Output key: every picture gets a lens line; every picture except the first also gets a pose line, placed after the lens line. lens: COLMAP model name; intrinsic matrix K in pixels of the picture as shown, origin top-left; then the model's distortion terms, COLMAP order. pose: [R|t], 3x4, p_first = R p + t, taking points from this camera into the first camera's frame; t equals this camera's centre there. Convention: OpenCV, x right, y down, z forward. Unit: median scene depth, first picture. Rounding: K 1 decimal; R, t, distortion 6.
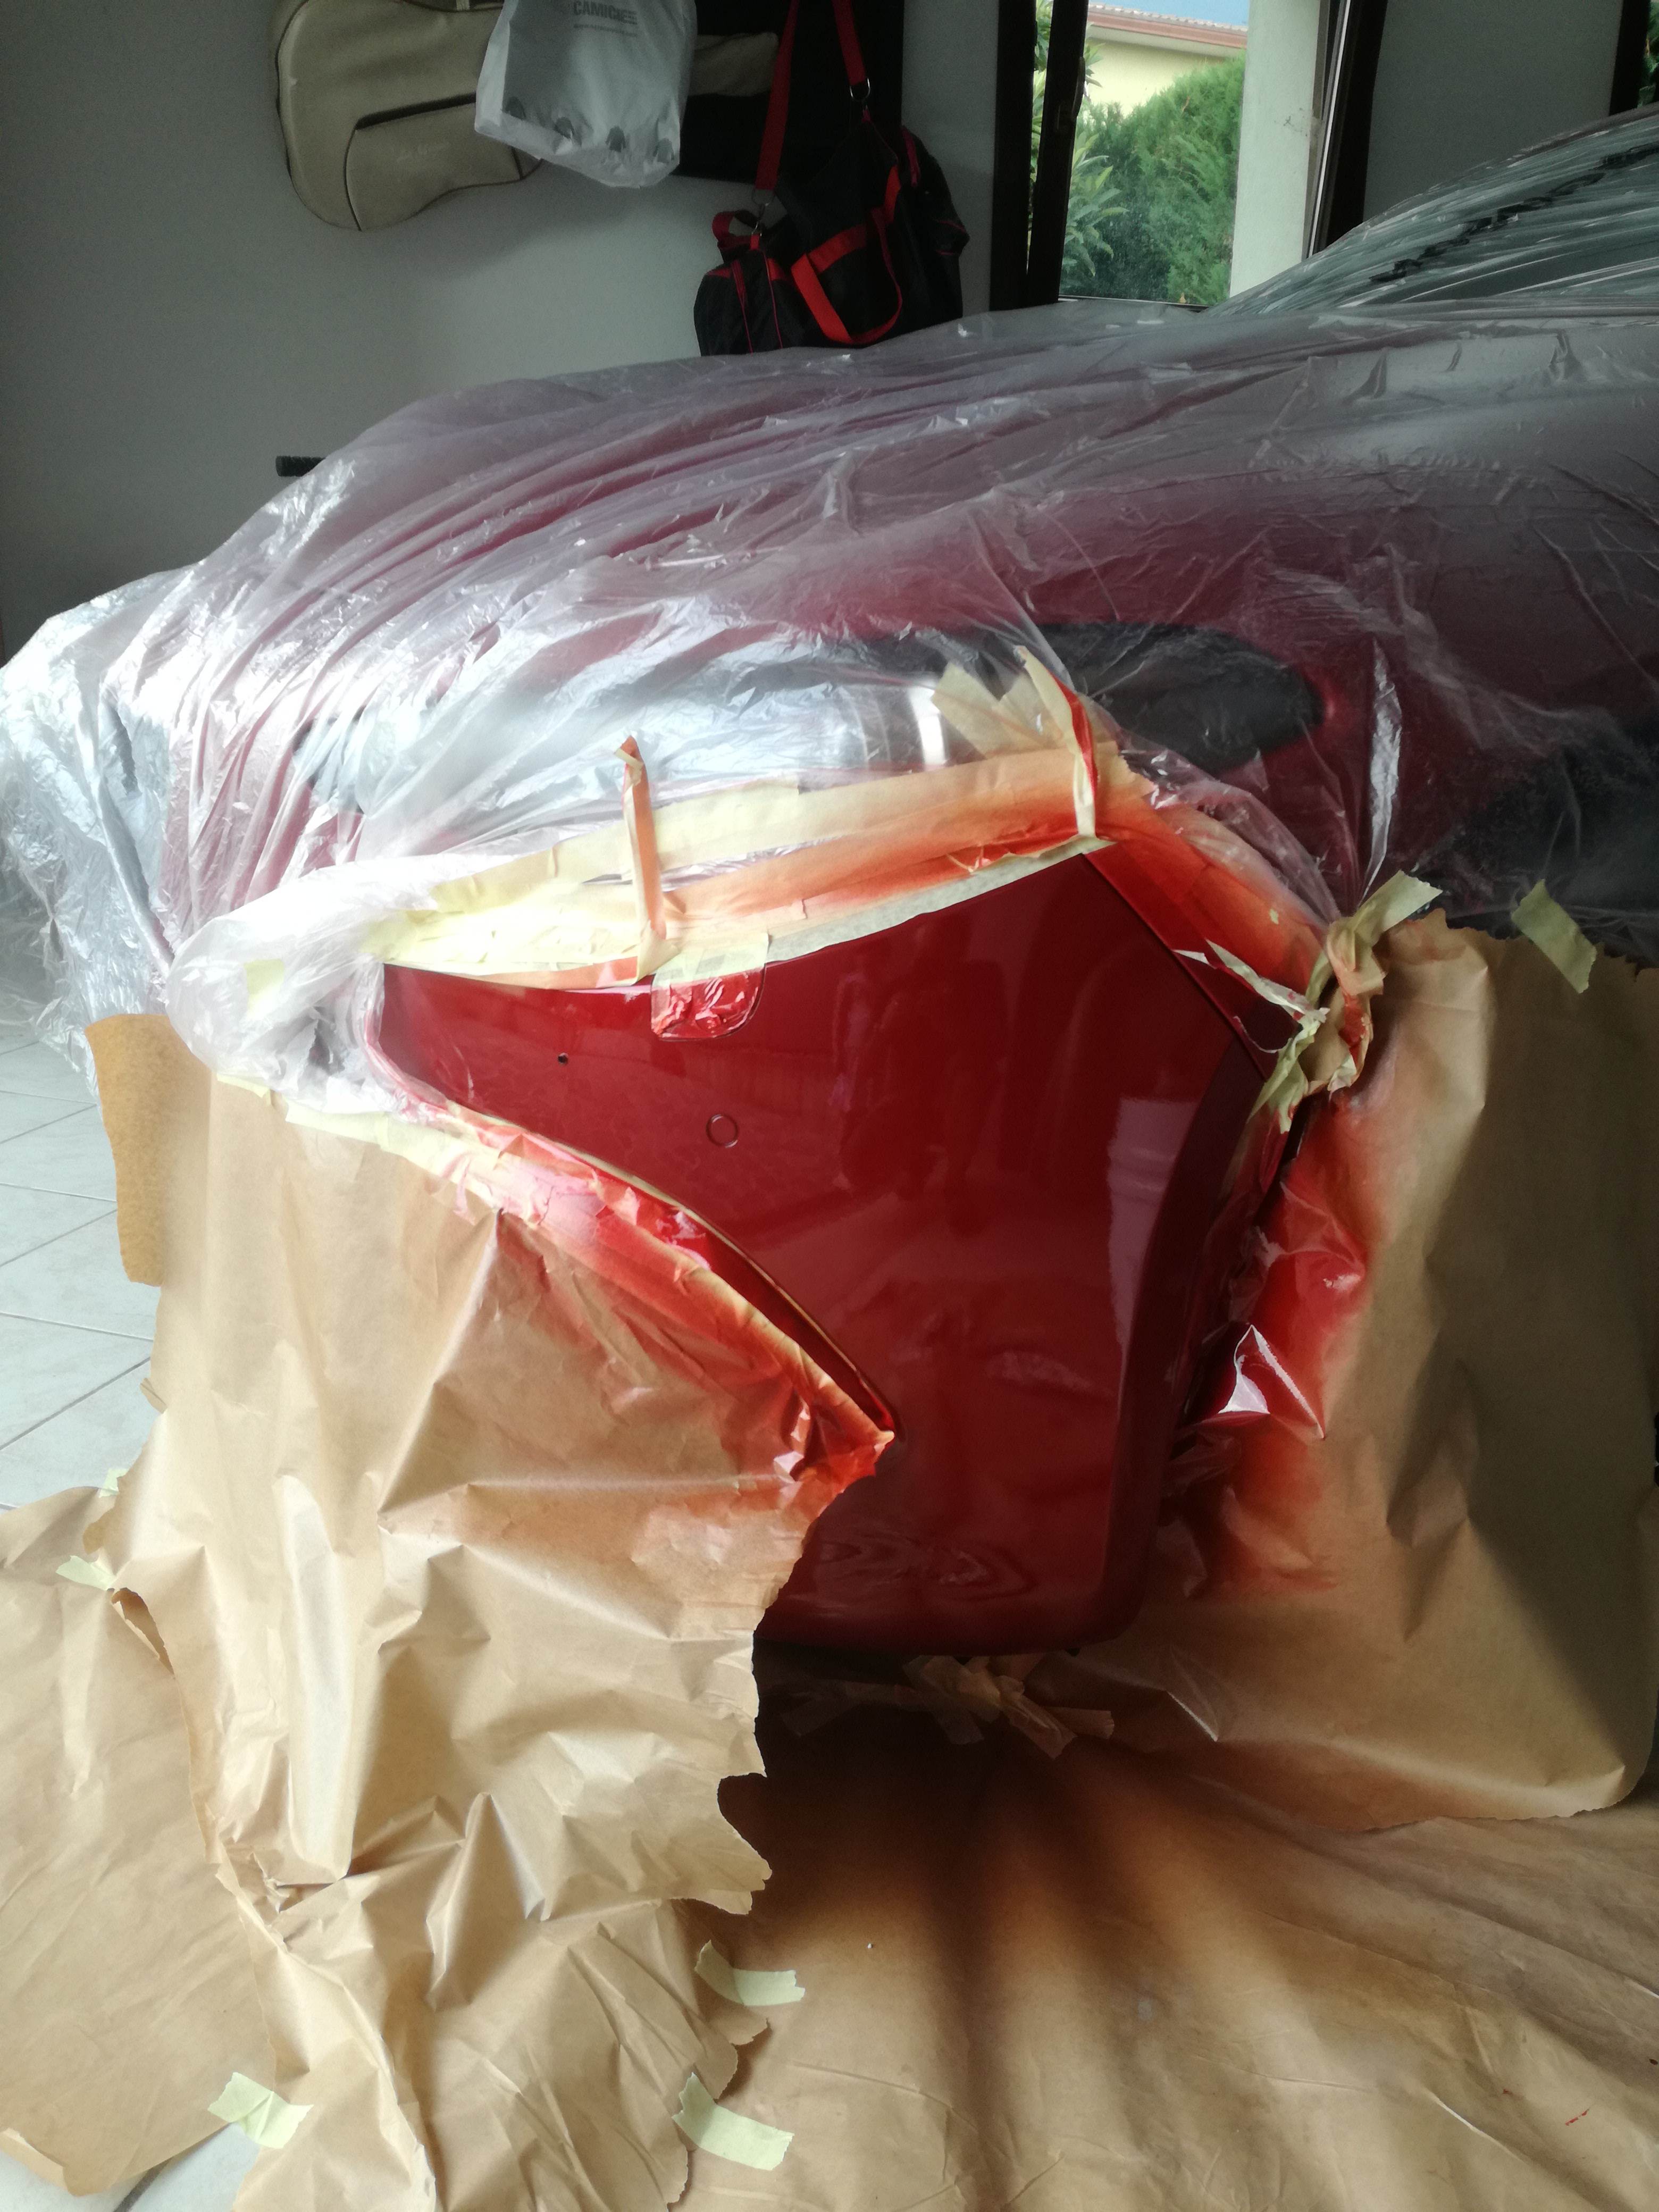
lens RADIAL K [[1848.1, 0, 823.9], [0, 1848.1, 1097.0], [0, 0, 1]] dist [0.111207, -0.245071]
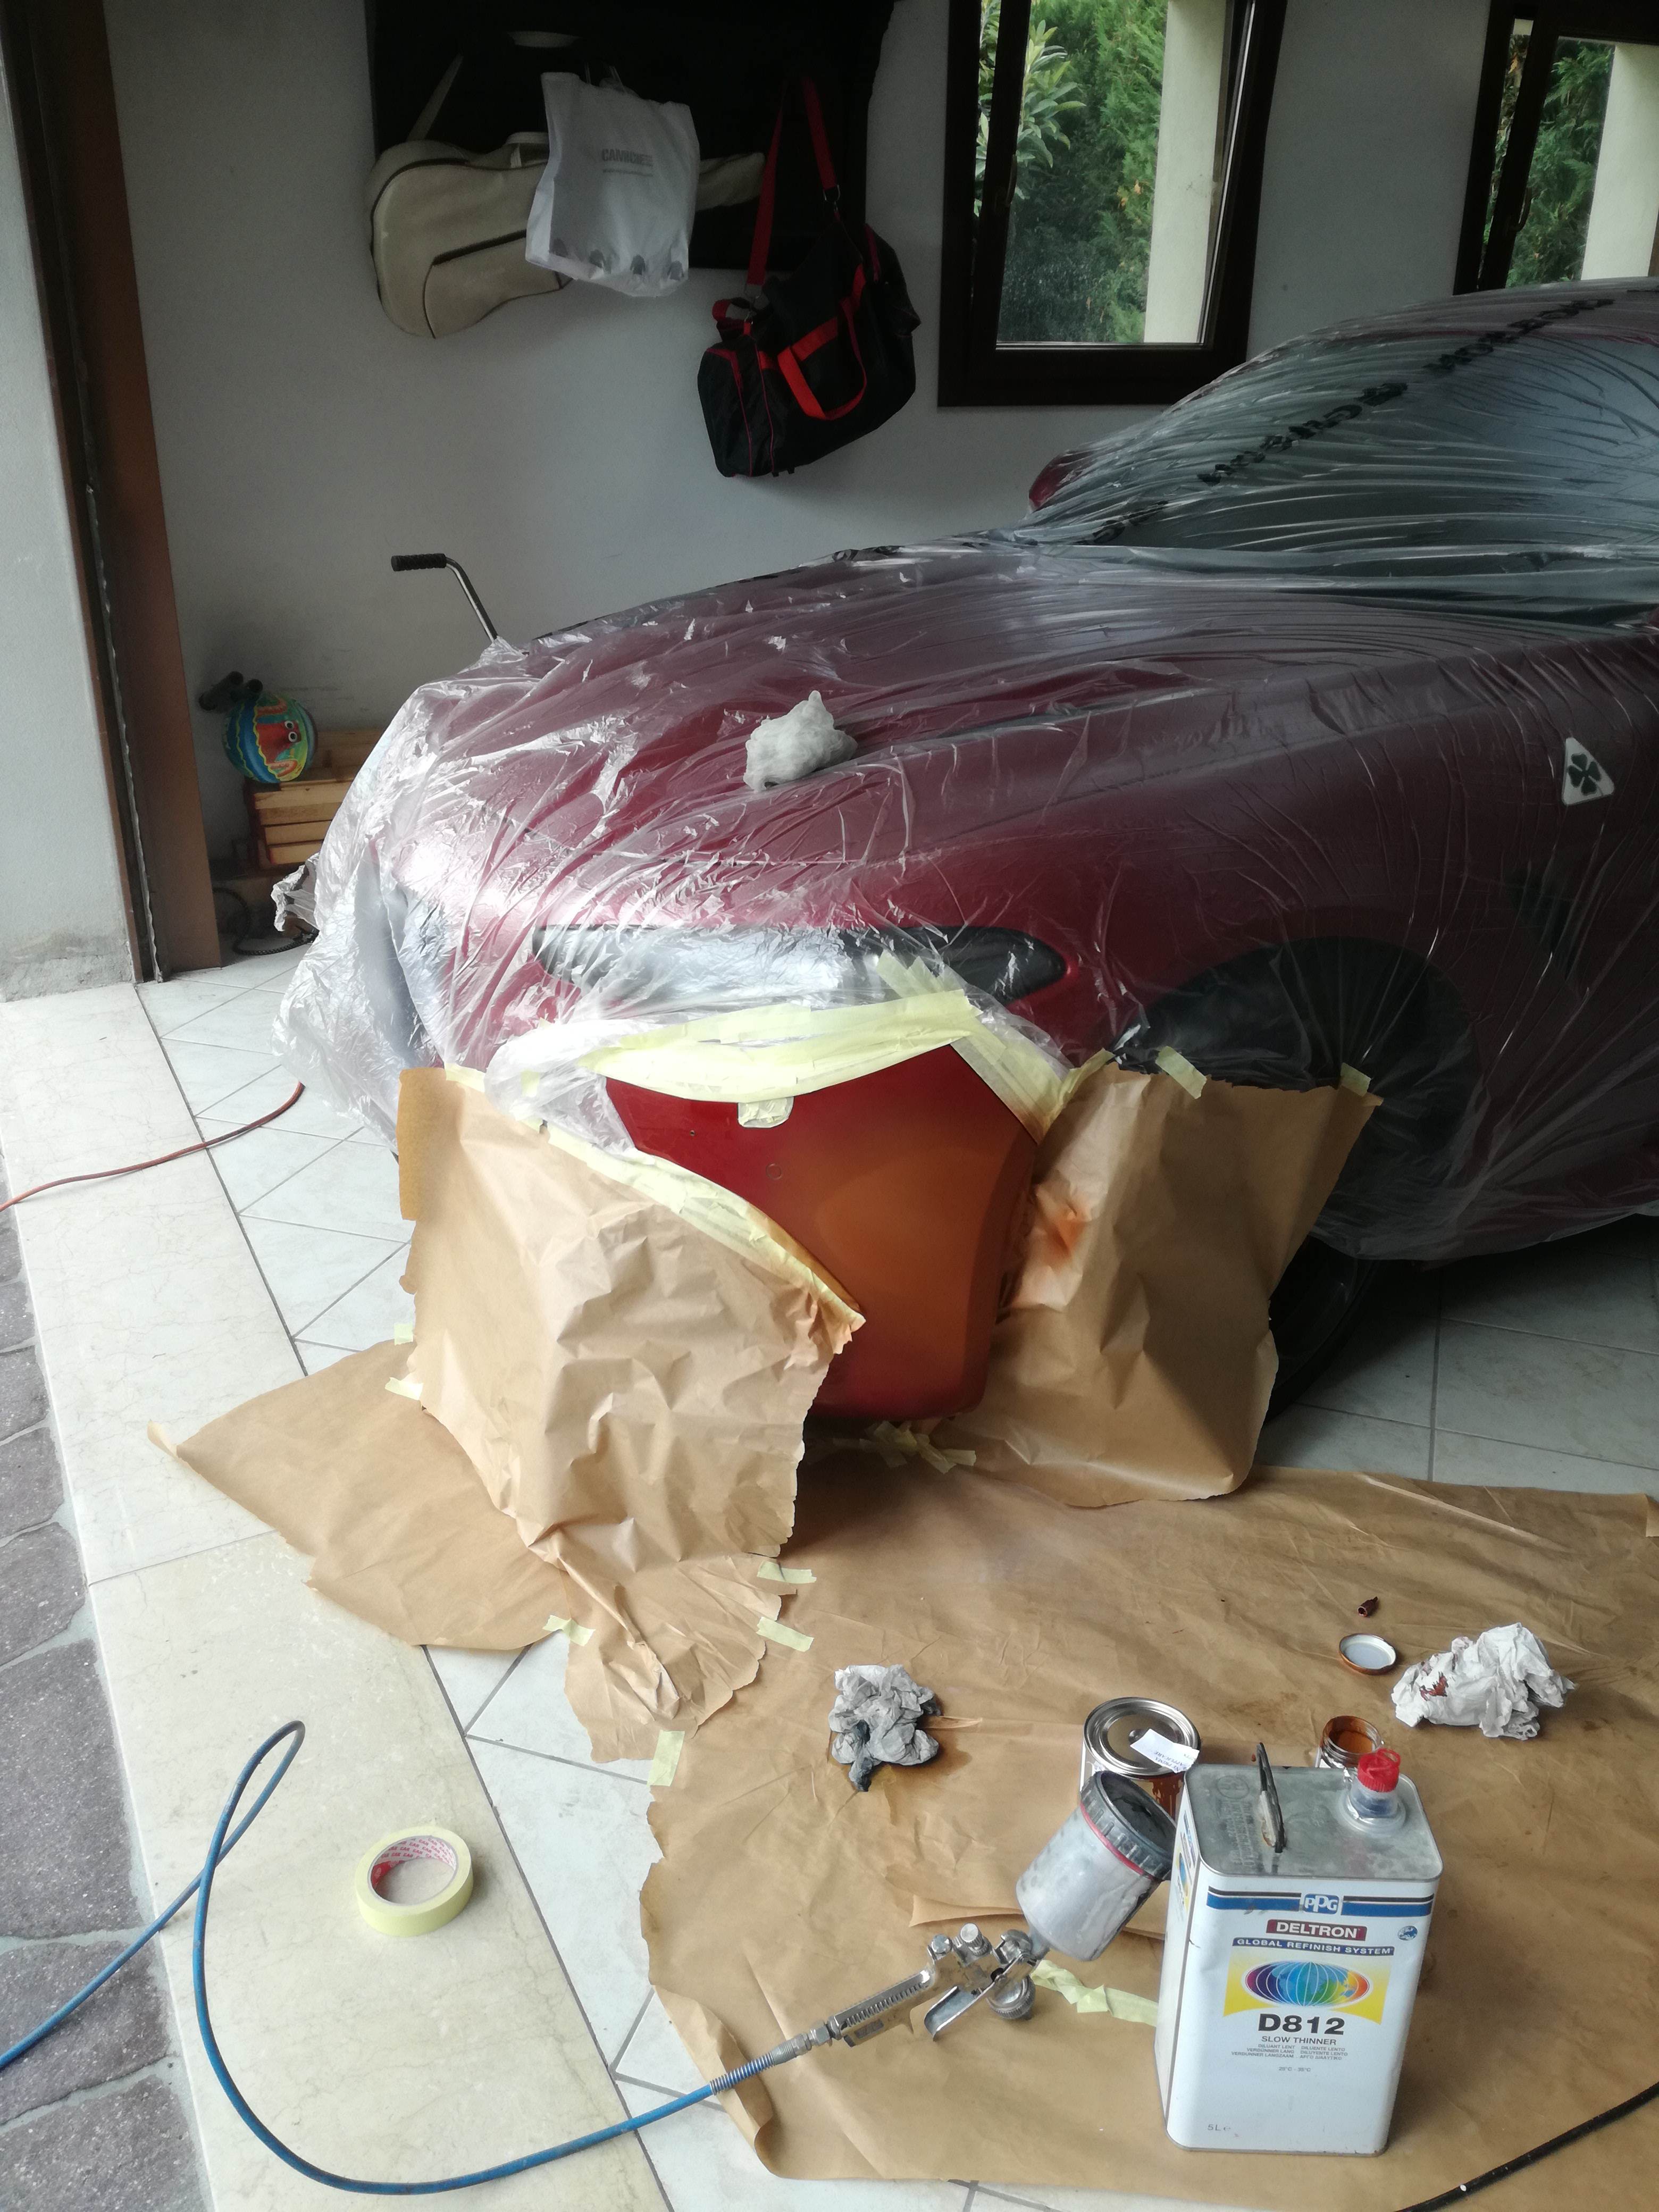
lens RADIAL K [[1848.1, 0, 823.9], [0, 1848.1, 1097.0], [0, 0, 1]] dist [0.111207, -0.245071]
pose [[0.999865, -0.006912, 0.014933, -0.009268], [0.005426, 0.995235, 0.097358, -0.080120], [-0.015535, -0.097264, 0.995137, -0.316999]]
